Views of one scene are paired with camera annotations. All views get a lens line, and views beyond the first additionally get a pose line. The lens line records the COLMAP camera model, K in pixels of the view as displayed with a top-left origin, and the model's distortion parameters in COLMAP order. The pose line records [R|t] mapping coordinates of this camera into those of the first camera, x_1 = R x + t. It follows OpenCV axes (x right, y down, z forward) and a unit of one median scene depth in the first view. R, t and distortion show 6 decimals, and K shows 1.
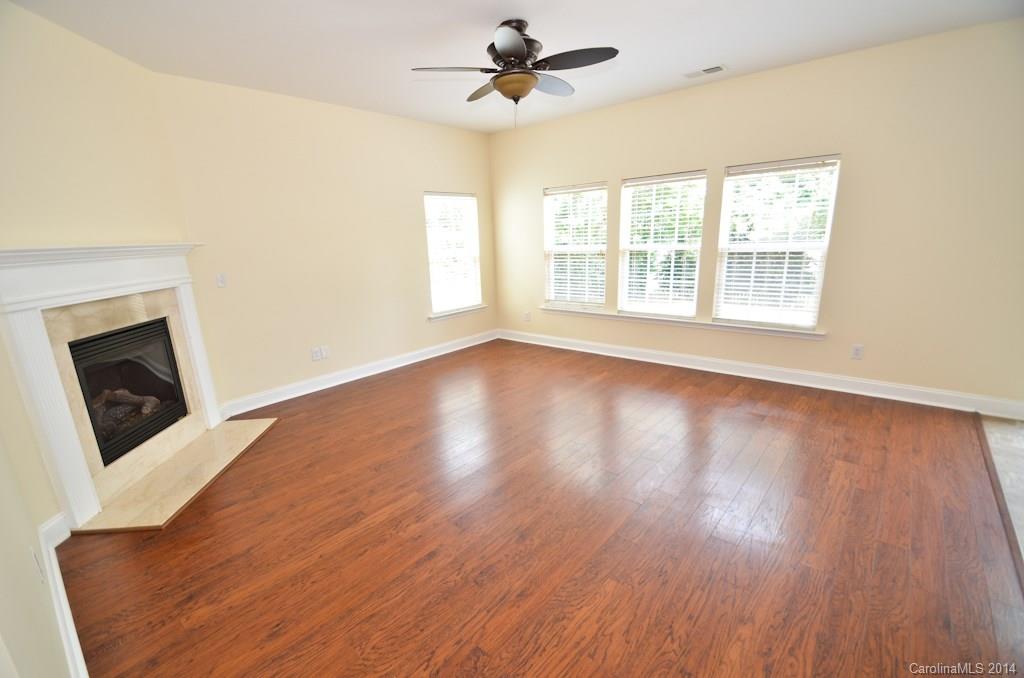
lens RADIAL K [[452.2, 0, 504.9], [0, 452.2, 358.3], [0, 0, 1]] dist [0.009357, -0.013322]
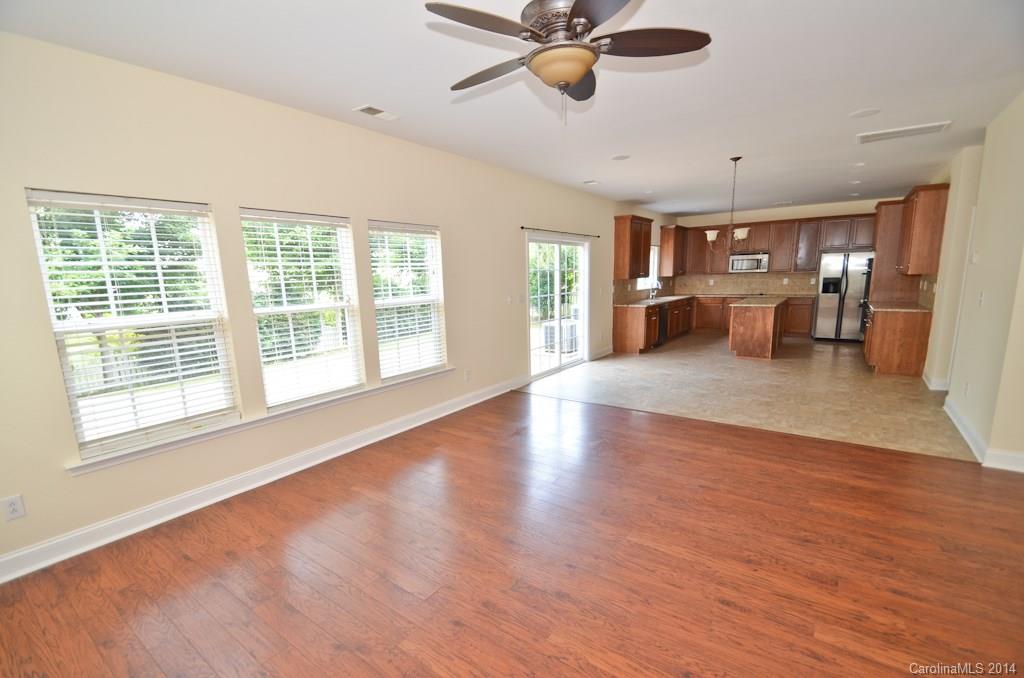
lens RADIAL K [[446.5, 0, 507.6], [0, 446.5, 358.3], [0, 0, 1]] dist [0.007380, -0.012865]
pose [[-0.076334, -0.145368, 0.986429, -0.702850], [0.293194, 0.942305, 0.161554, -0.317690], [-0.953001, 0.301547, -0.029309, 1.226293]]
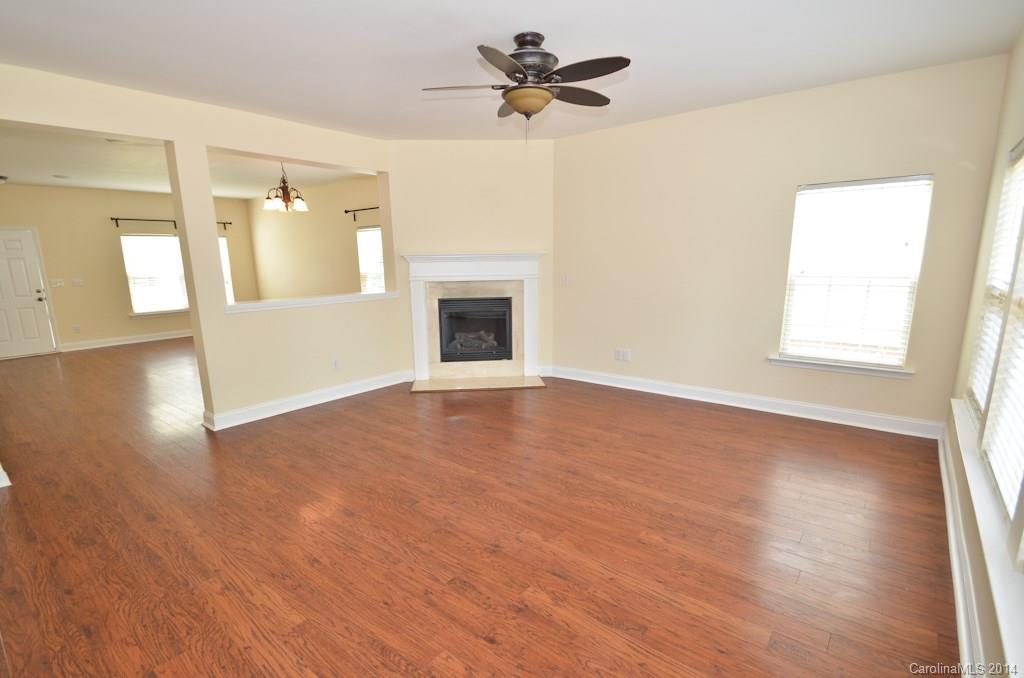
lens RADIAL K [[493.2, 0, 510.7], [0, 493.2, 366.5], [0, 0, 1]] dist [0.001874, -0.009974]
pose [[0.029755, 0.255786, -0.966275, 1.150380], [-0.245737, 0.938906, 0.240974, -0.318449], [0.968880, 0.230279, 0.090793, 1.000744]]
